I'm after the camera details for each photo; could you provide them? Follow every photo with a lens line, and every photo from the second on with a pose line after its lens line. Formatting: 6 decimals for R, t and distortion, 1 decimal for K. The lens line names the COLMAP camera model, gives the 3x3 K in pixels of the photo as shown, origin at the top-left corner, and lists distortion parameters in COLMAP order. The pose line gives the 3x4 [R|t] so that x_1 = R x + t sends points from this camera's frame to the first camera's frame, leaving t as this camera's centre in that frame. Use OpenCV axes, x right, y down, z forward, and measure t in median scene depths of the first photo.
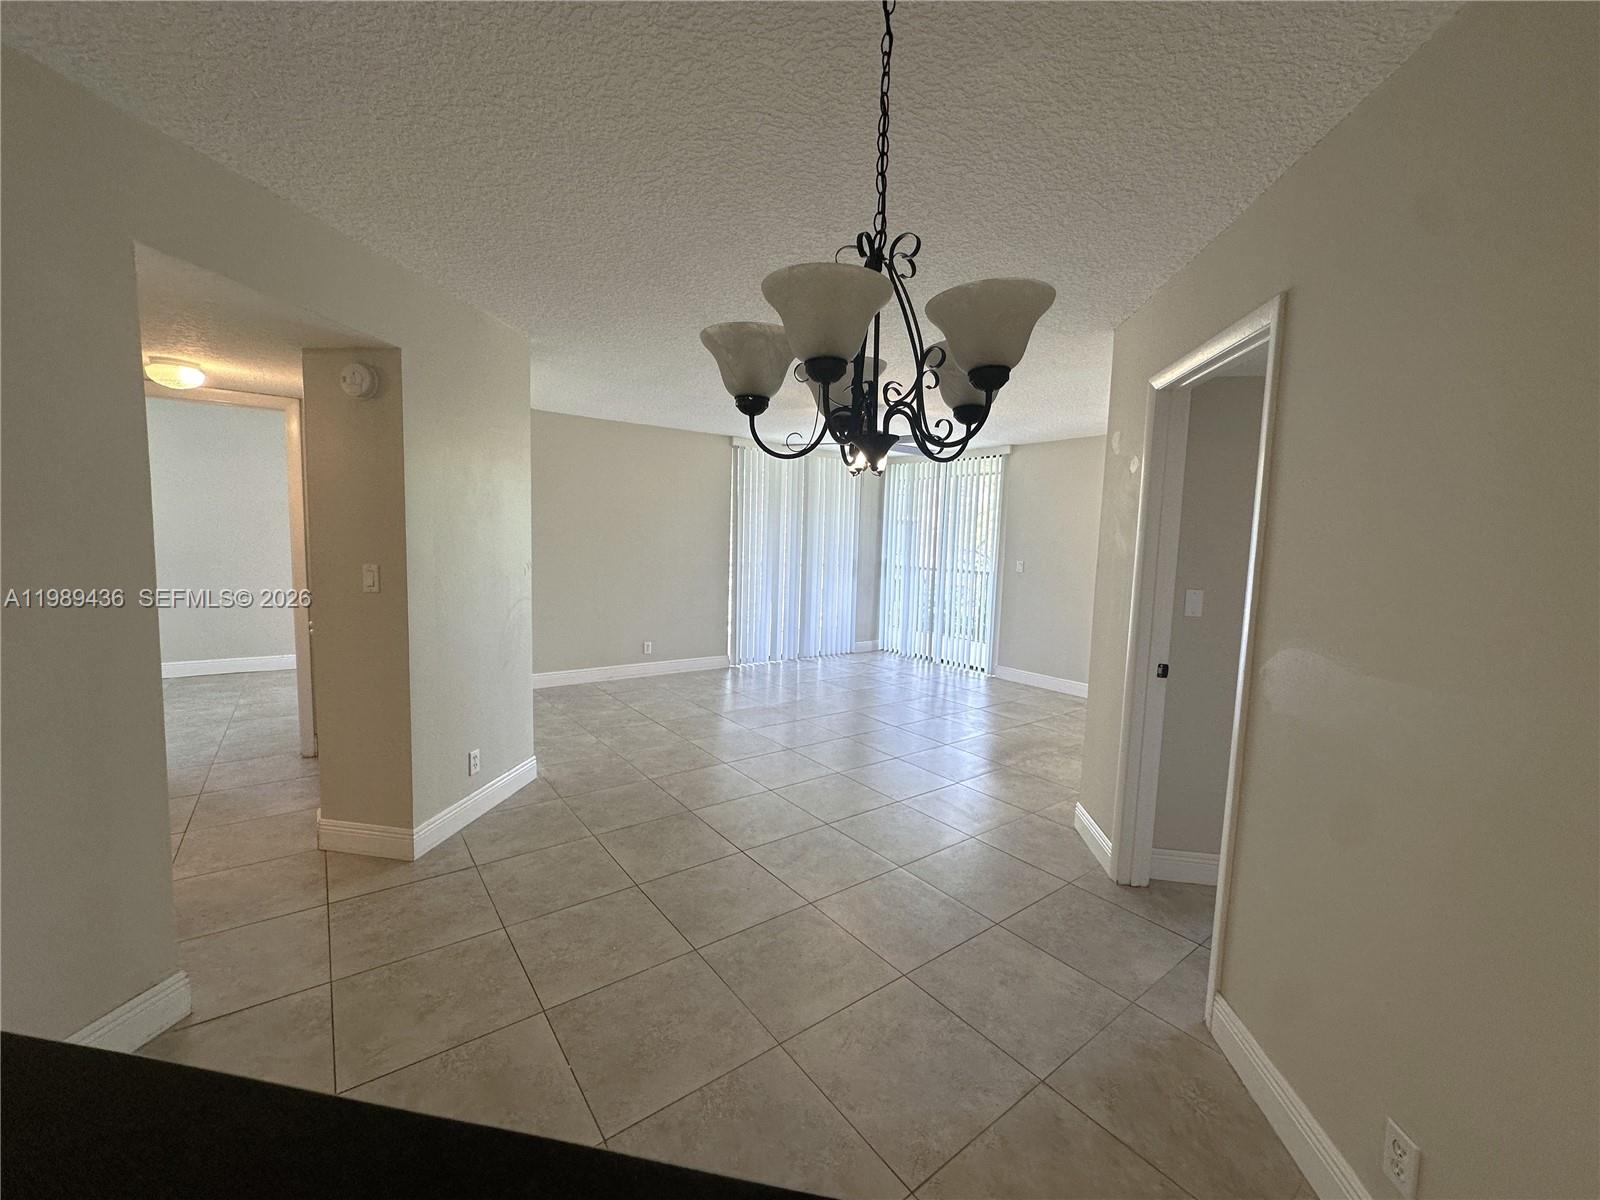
lens RADIAL K [[633.9, 0, 802.4], [0, 633.9, 603.9], [0, 0, 1]] dist [-0.000216, 0.000016]
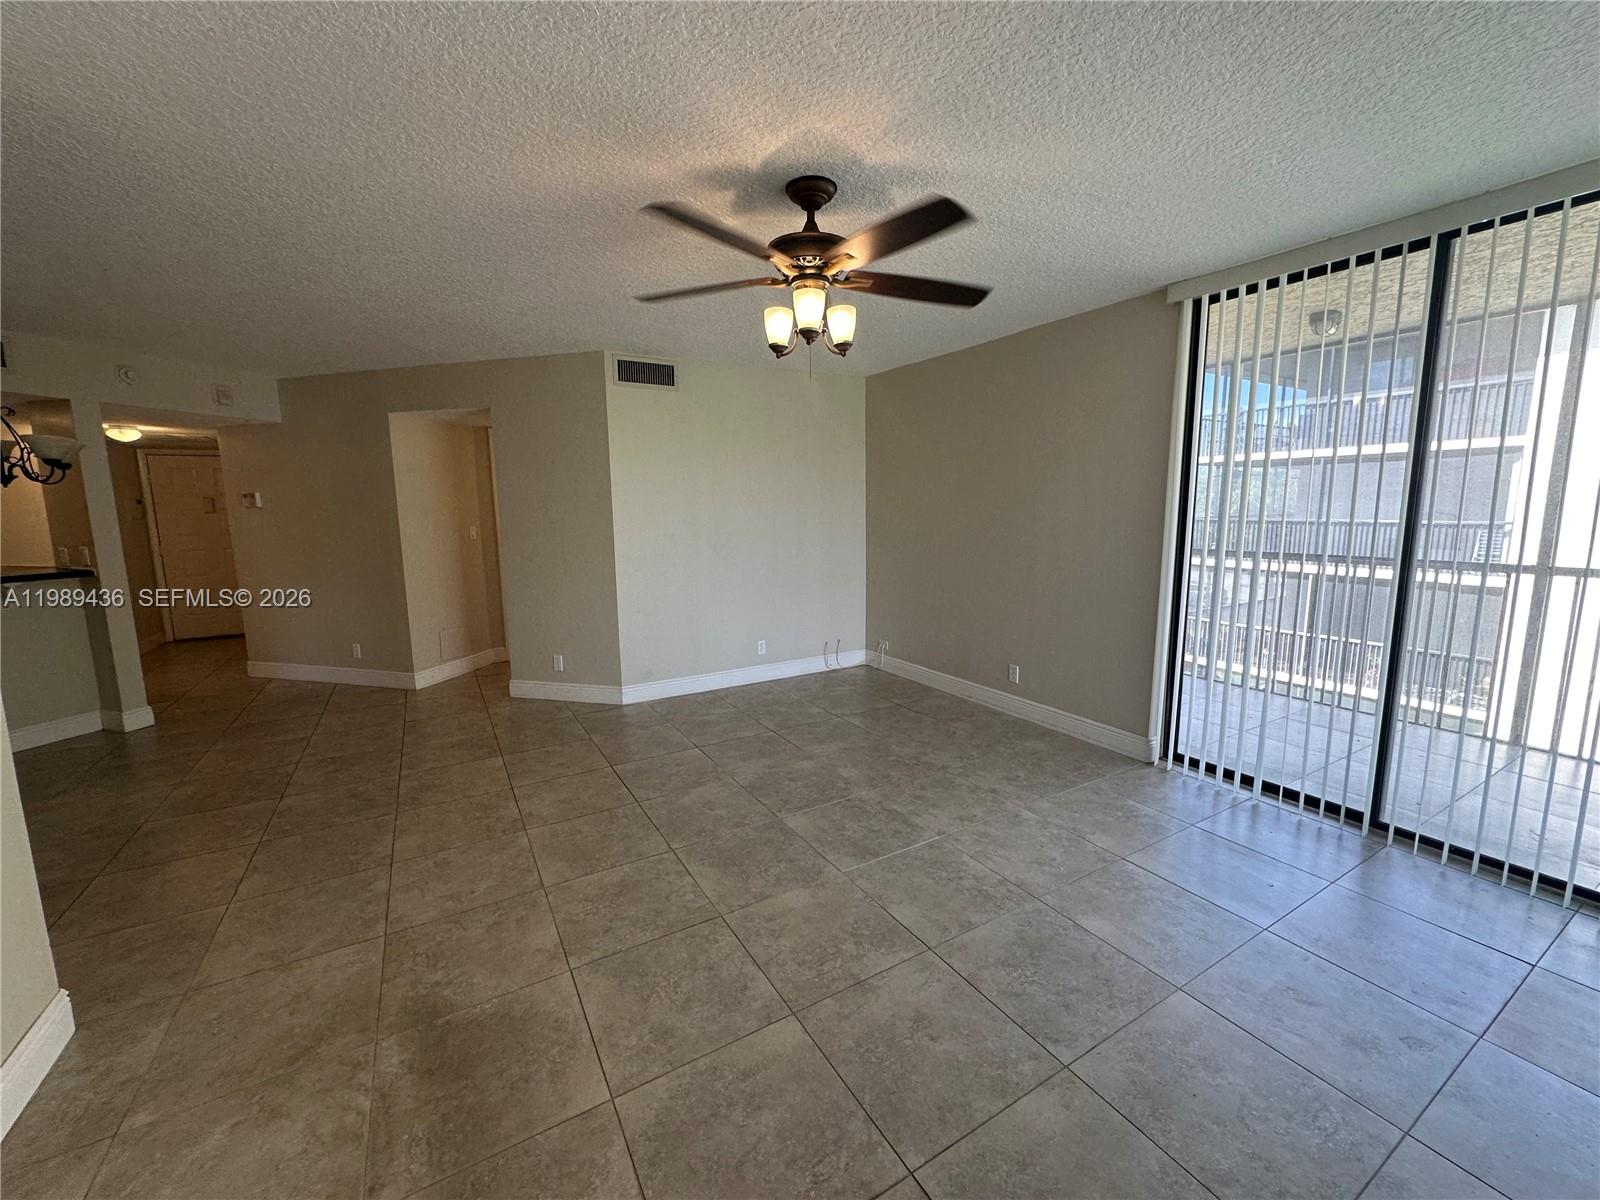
lens RADIAL K [[638.7, 0, 797.5], [0, 638.7, 594.6], [0, 0, 1]] dist [-0.000157, 0.000106]
pose [[-0.124126, 0.109342, -0.986224, 0.643585], [-0.089207, 0.988656, 0.120840, -0.107374], [0.988248, 0.102978, -0.112963, 1.233148]]
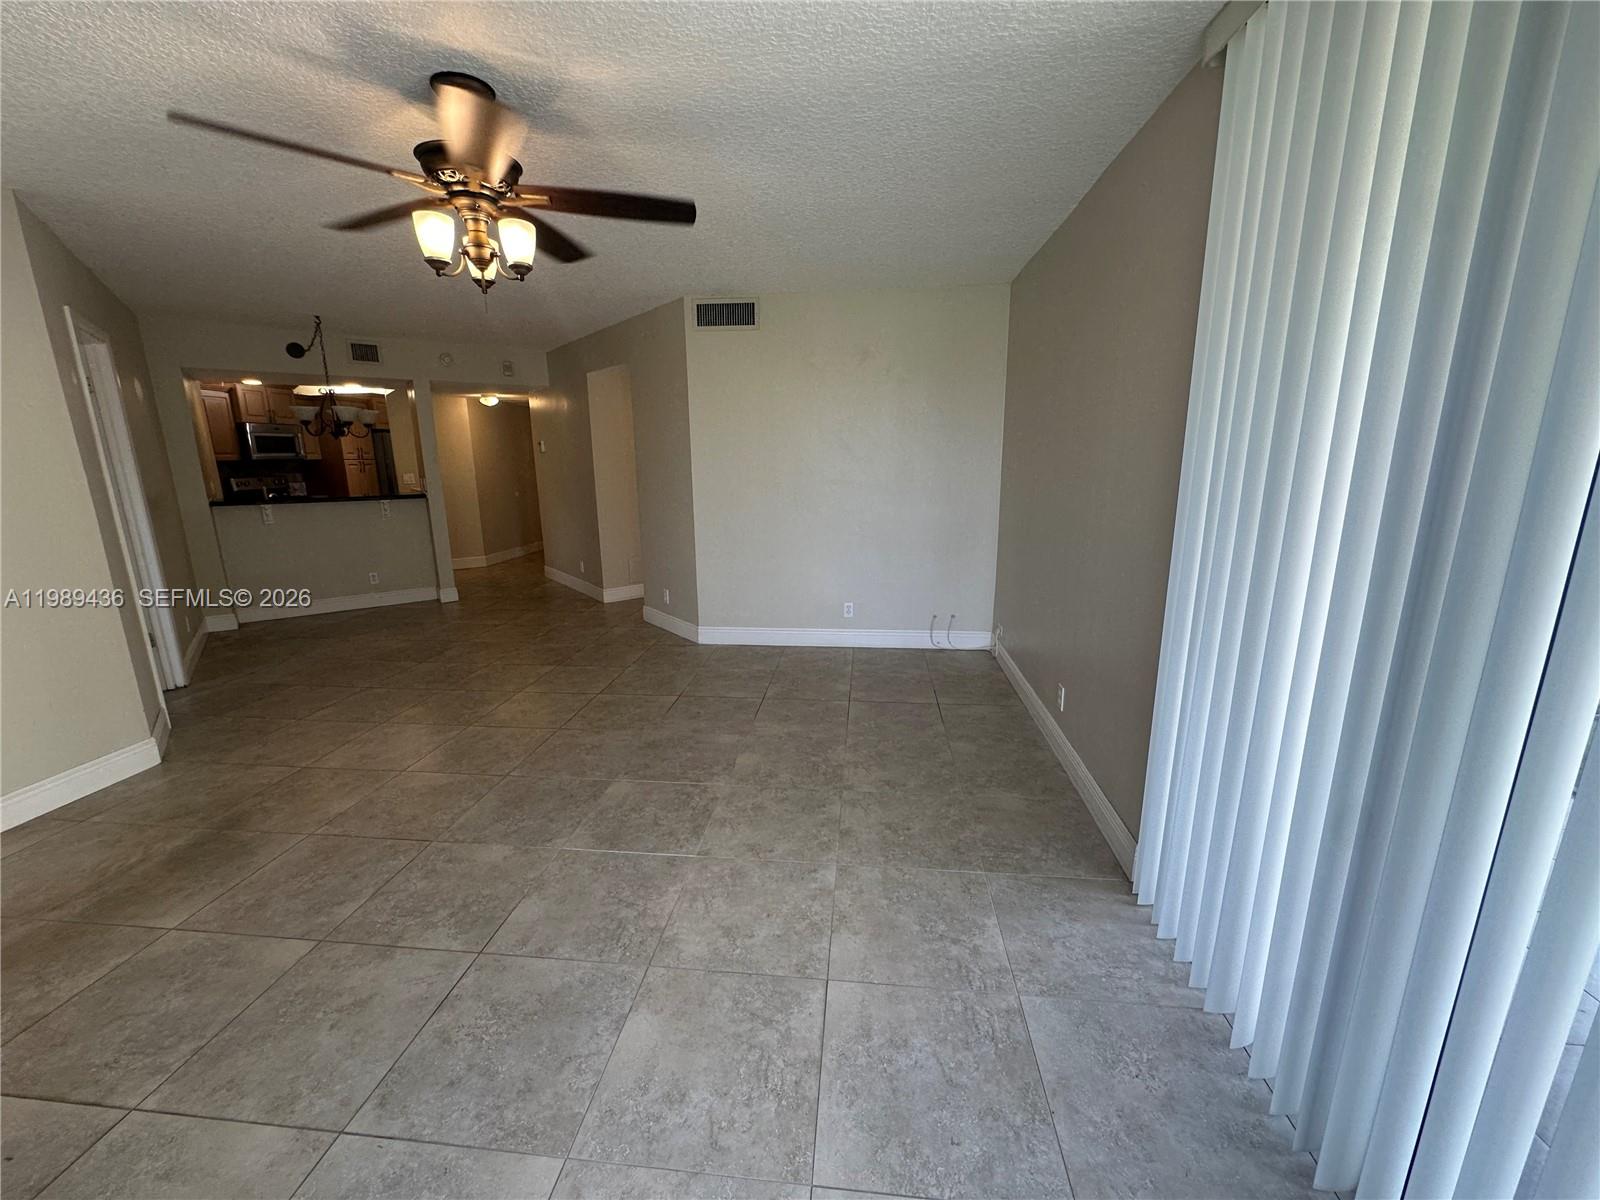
lens RADIAL K [[638.7, 0, 797.5], [0, 638.7, 594.6], [0, 0, 1]] dist [-0.000157, 0.000106]
pose [[-0.689817, 0.134348, -0.711410, 0.315911], [-0.081589, 0.961946, 0.260774, -0.161528], [0.719372, 0.237929, -0.652605, 1.685415]]
